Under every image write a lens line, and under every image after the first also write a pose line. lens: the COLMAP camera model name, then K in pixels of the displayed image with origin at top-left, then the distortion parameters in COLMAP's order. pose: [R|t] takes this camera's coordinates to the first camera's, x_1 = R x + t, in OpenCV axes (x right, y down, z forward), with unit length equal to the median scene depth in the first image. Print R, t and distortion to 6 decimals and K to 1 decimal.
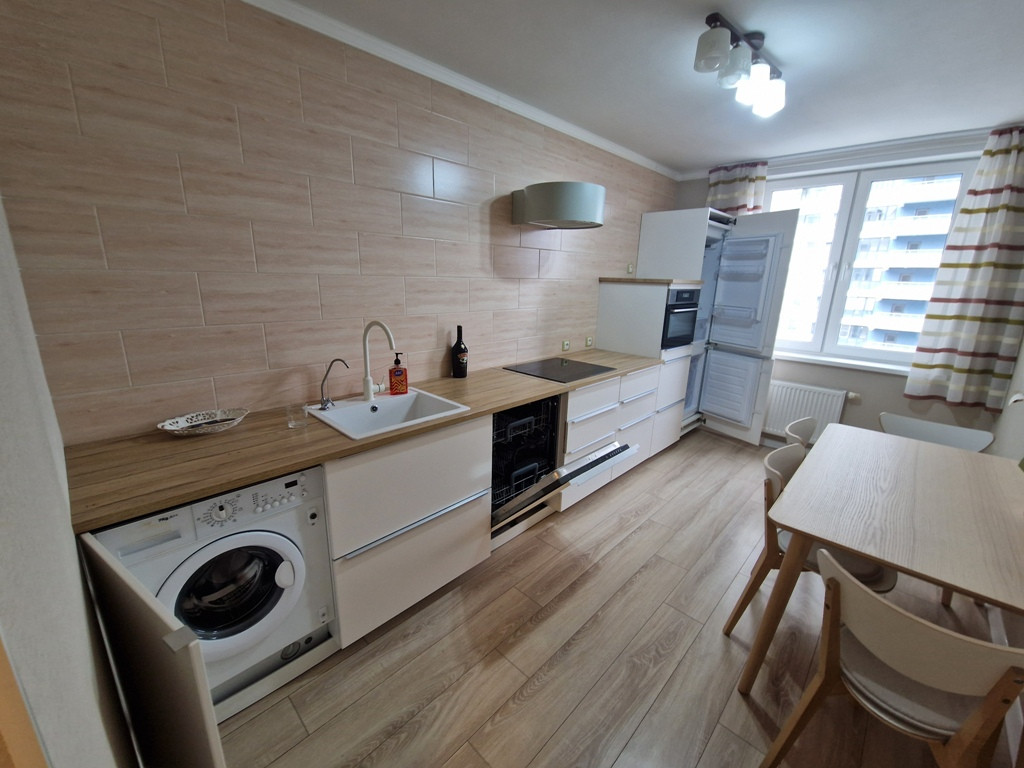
lens RADIAL K [[417.5, 0, 513.2], [0, 417.5, 384.2], [0, 0, 1]] dist [0.008935, -0.007018]
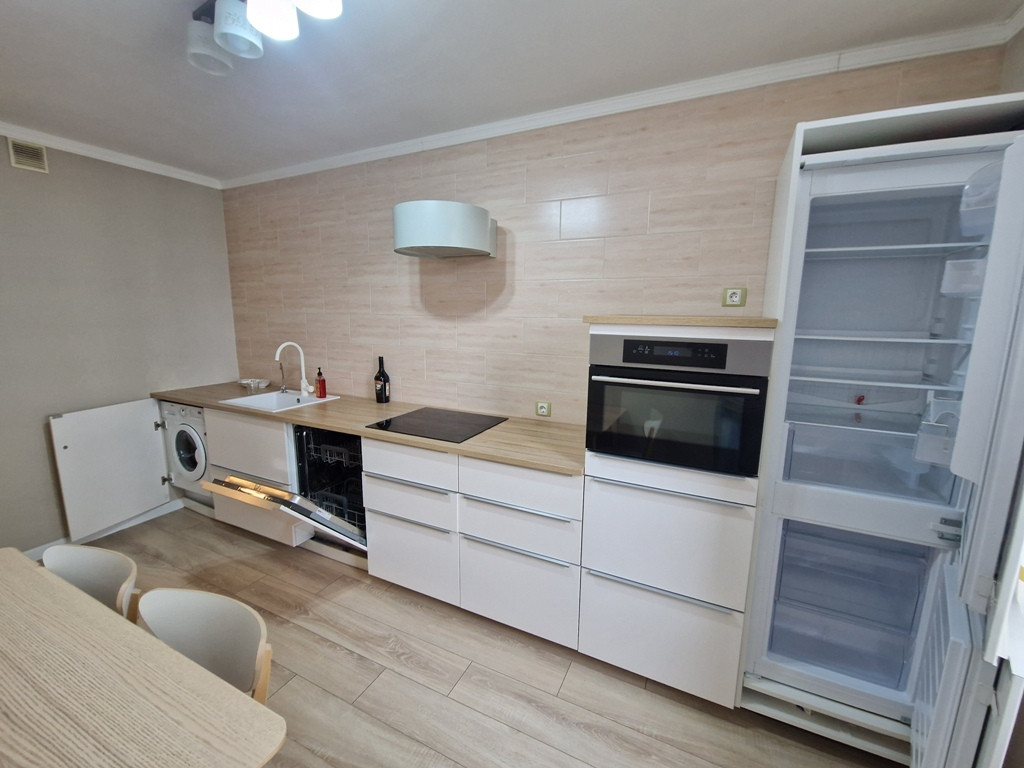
lens RADIAL K [[417.5, 0, 515.3], [0, 417.5, 382.3], [0, 0, 1]] dist [0.008935, -0.007018]
pose [[0.314276, 0.133964, -0.939832, 1.137616], [-0.244256, 0.968074, 0.056311, -0.242474], [0.917371, 0.211863, 0.336964, 1.040138]]
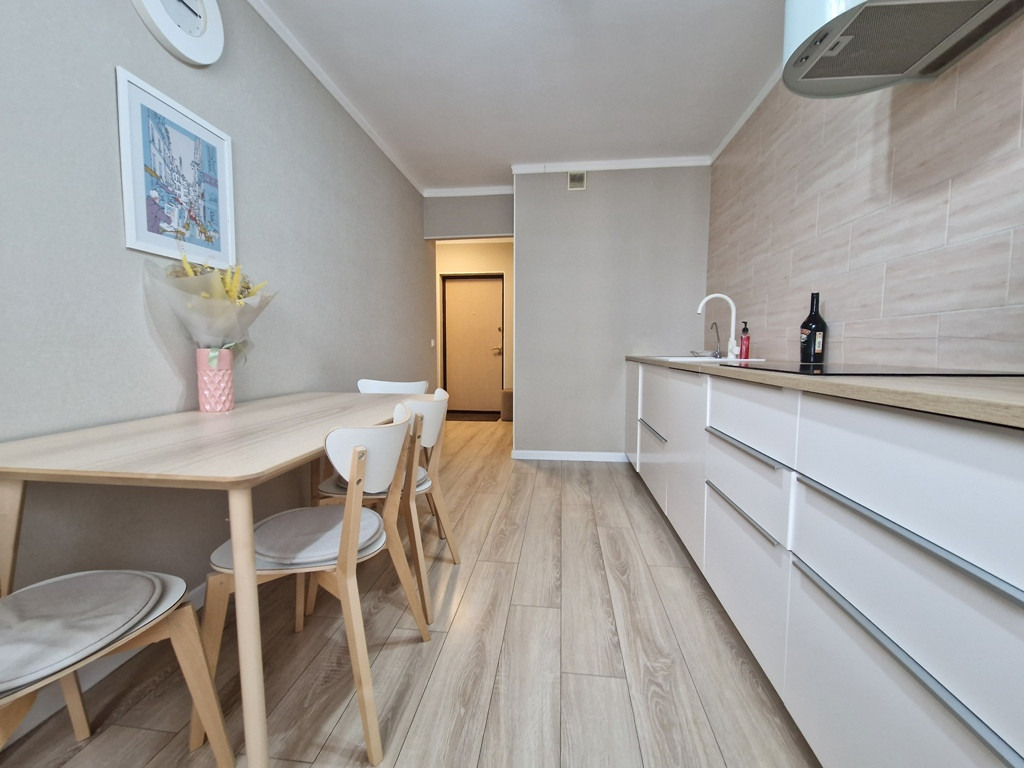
lens RADIAL K [[417.5, 0, 513.8], [0, 417.5, 384.5], [0, 0, 1]] dist [0.008935, -0.007018]
pose [[-0.795665, 0.026313, -0.605166, 0.825502], [-0.172398, 0.947902, 0.267882, -0.099580], [0.580686, 0.317474, -0.749676, 1.401036]]
